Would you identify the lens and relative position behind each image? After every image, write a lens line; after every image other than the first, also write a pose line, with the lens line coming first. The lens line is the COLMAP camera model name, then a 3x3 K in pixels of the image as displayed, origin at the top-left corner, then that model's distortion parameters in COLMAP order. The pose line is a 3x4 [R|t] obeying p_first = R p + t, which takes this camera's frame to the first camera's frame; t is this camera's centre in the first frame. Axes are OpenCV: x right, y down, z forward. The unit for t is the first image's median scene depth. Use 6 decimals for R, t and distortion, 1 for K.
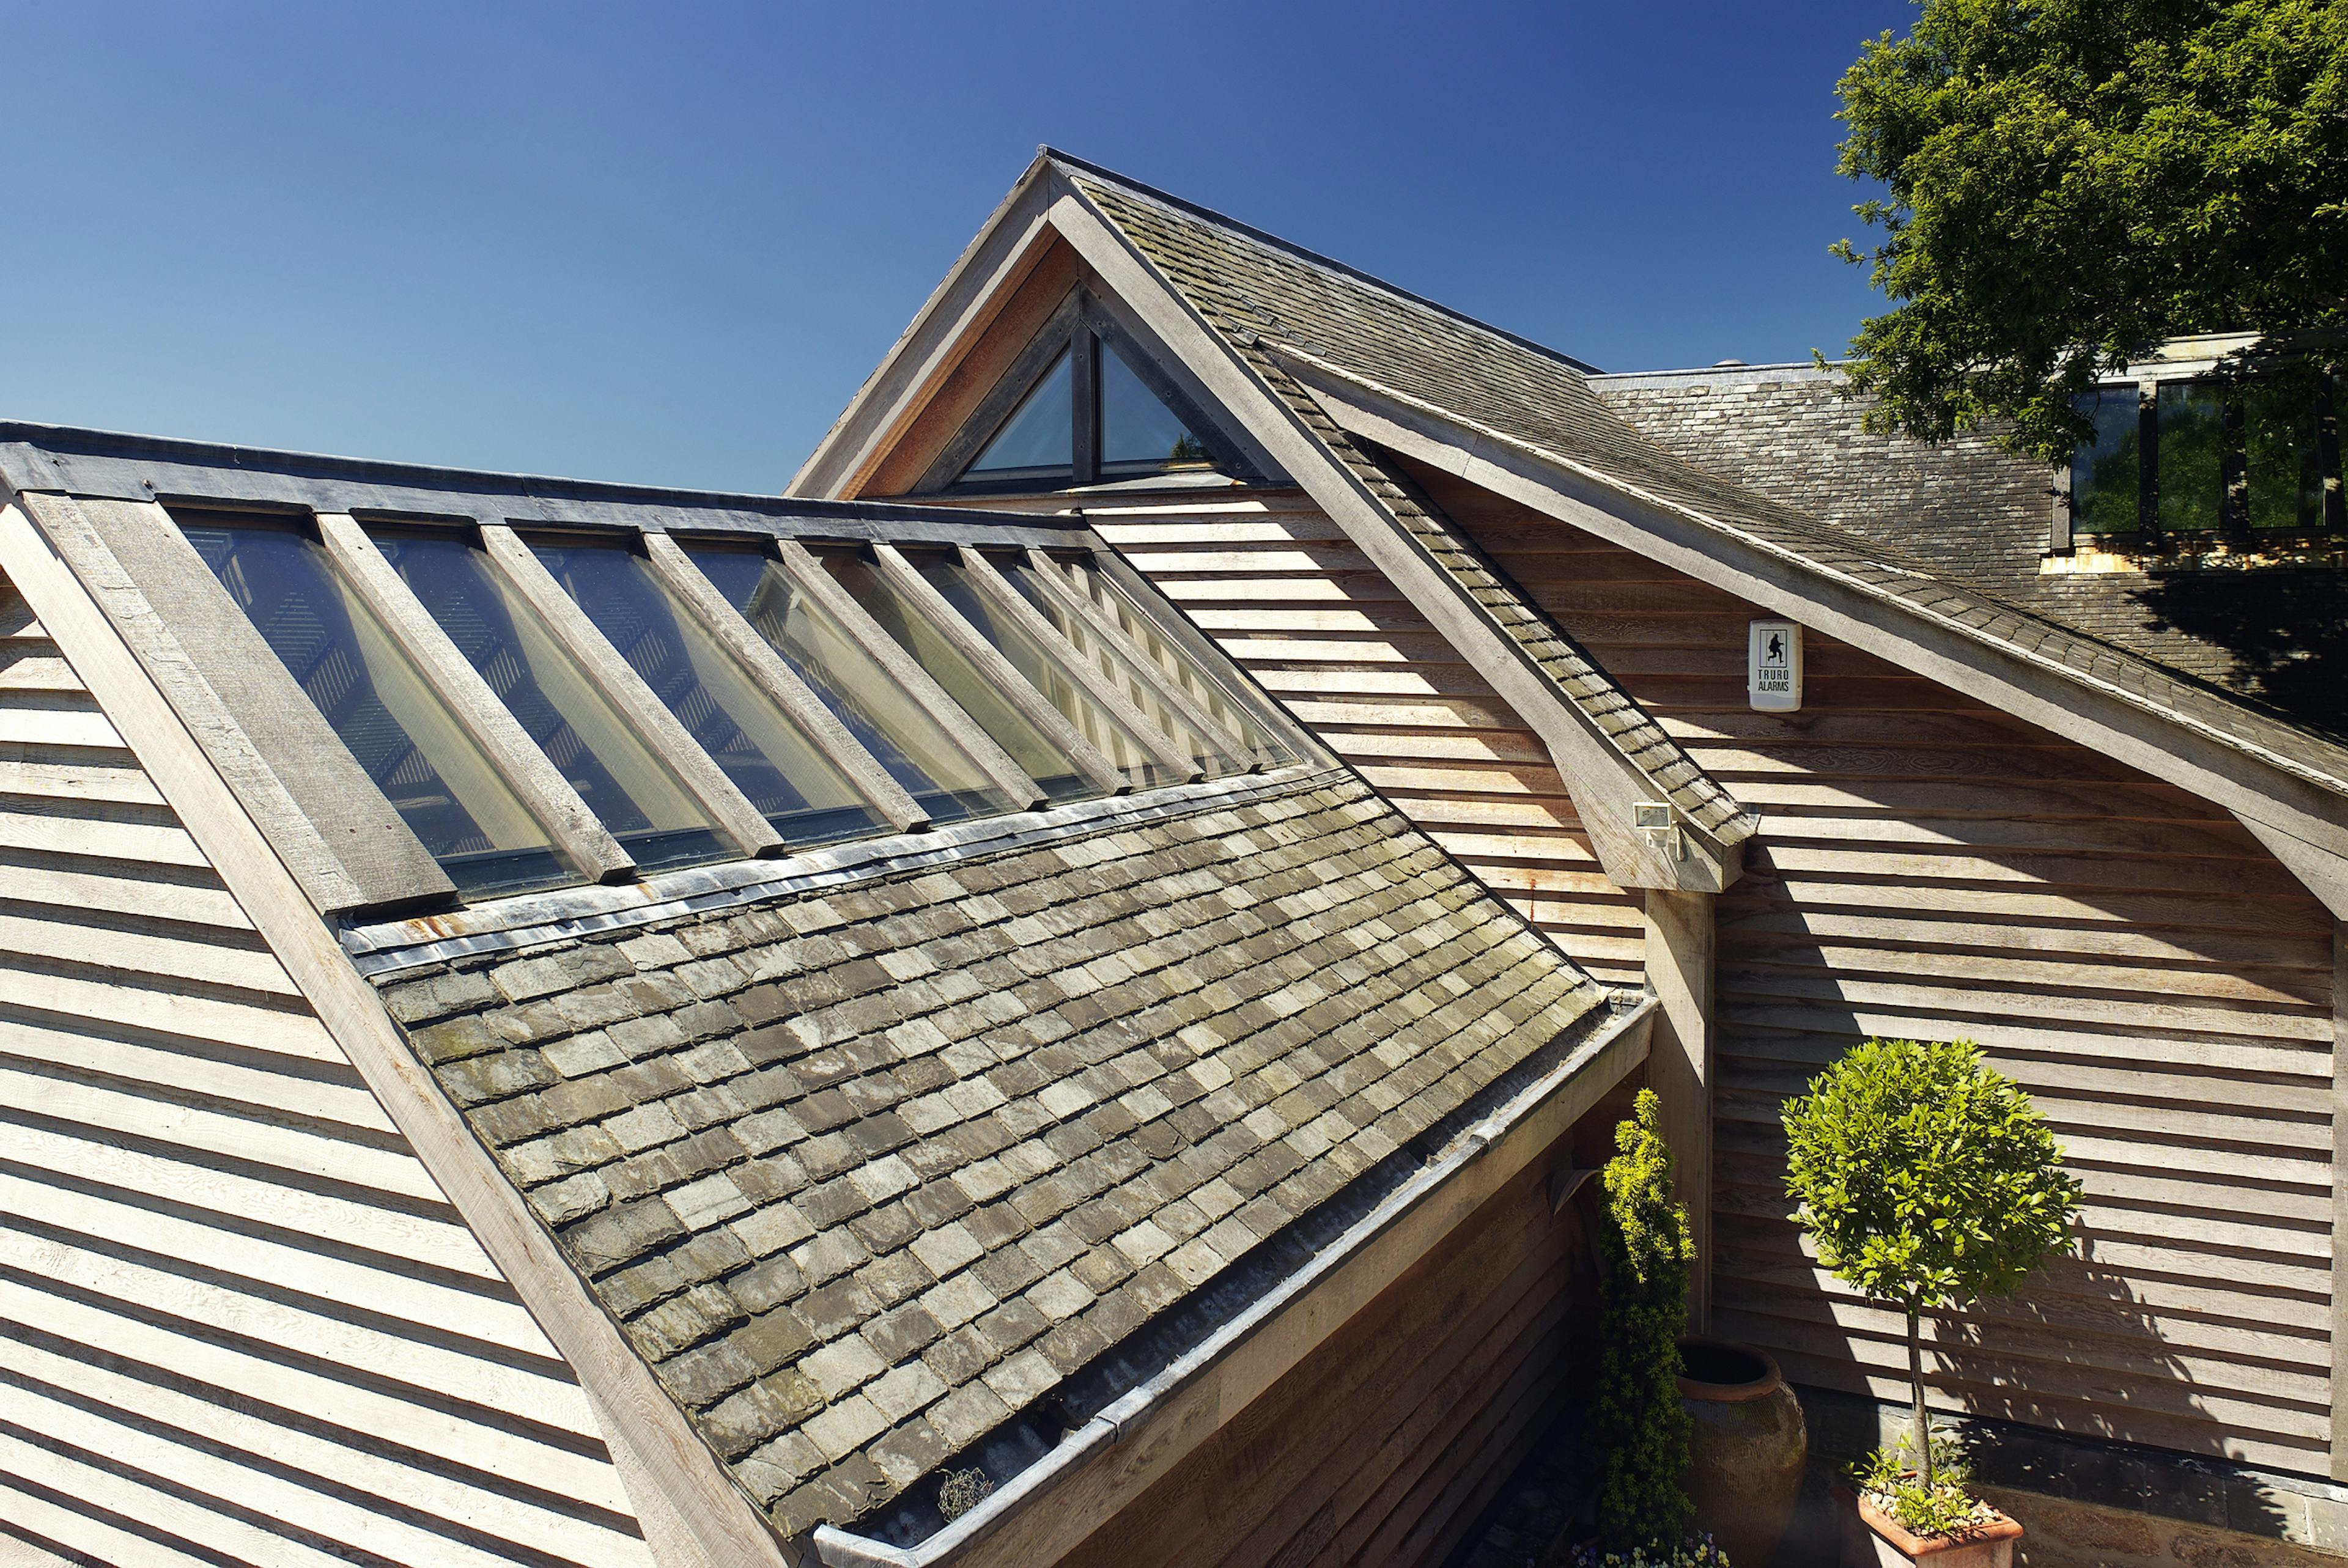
lens RADIAL K [[1828.3, 0, 1174.0], [0, 1828.3, 784.0], [0, 0, 1]] dist [-0.073611, 0.002014]
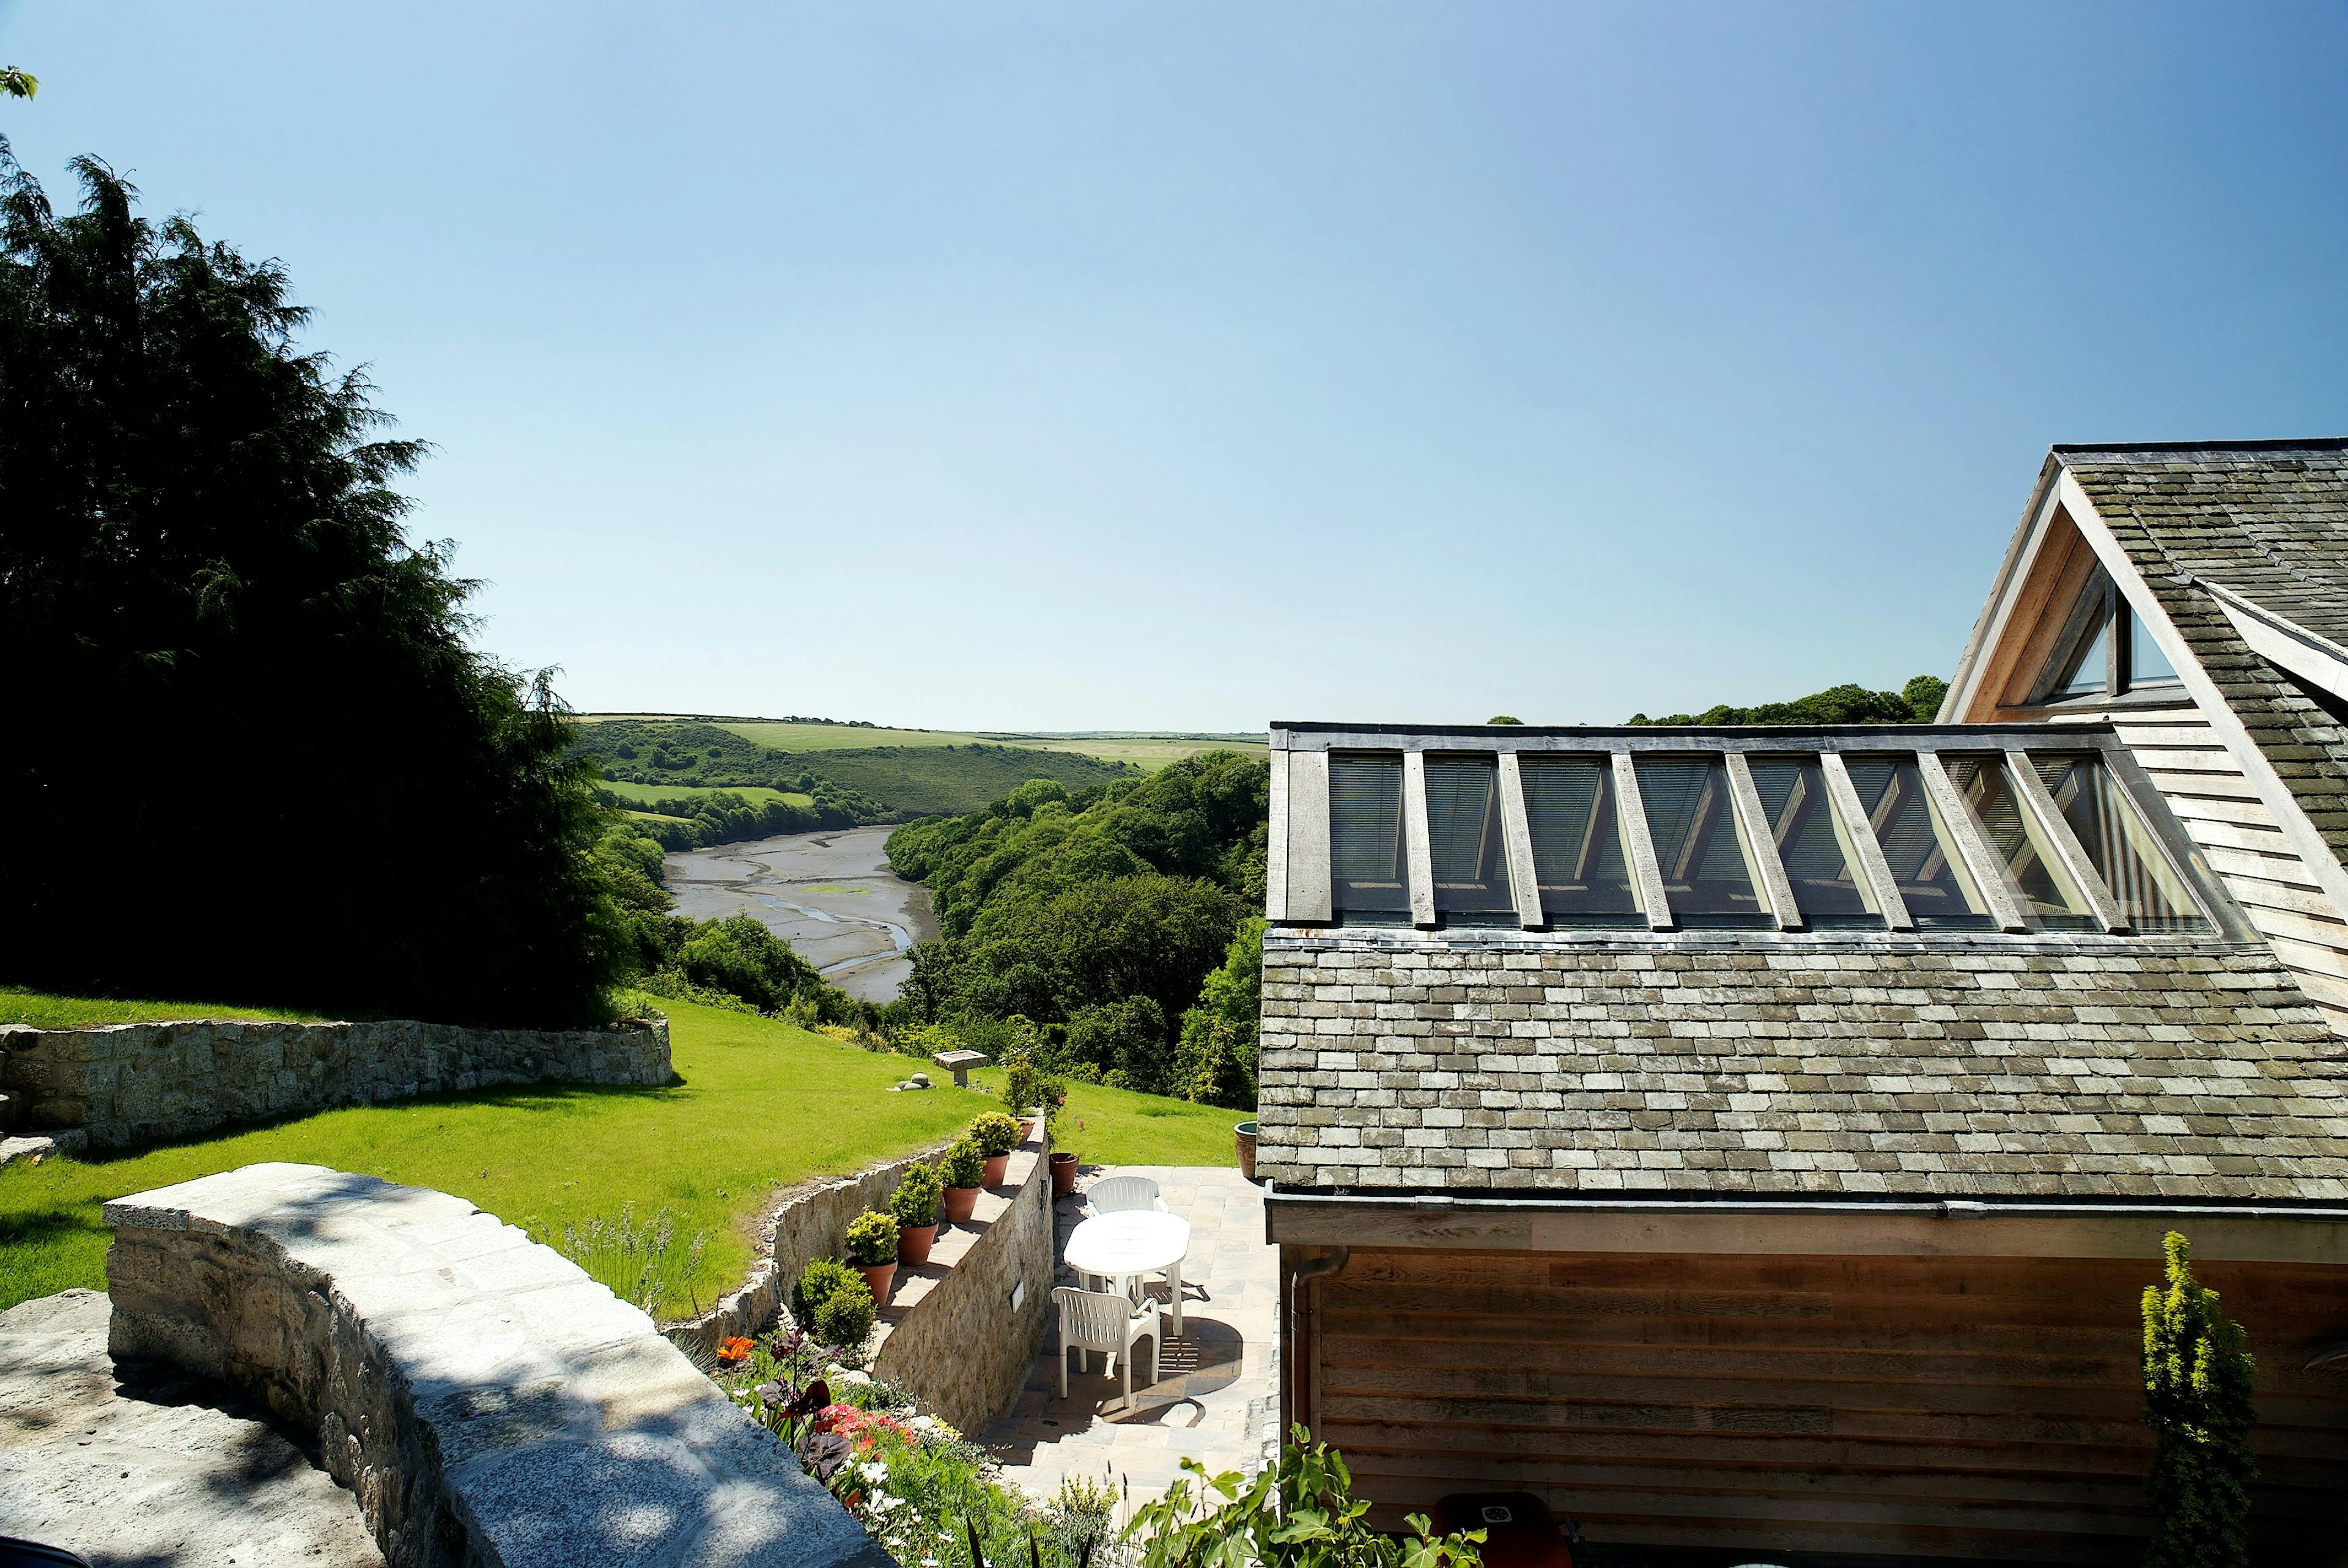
lens RADIAL K [[1828.3, 0, 1174.0], [0, 1828.3, 784.0], [0, 0, 1]] dist [-0.073611, 0.002014]
pose [[0.343490, 0.012374, -0.939075, 1.570461], [-0.085048, 0.996215, -0.017981, -0.051441], [0.935298, 0.086043, 0.343242, -0.015658]]
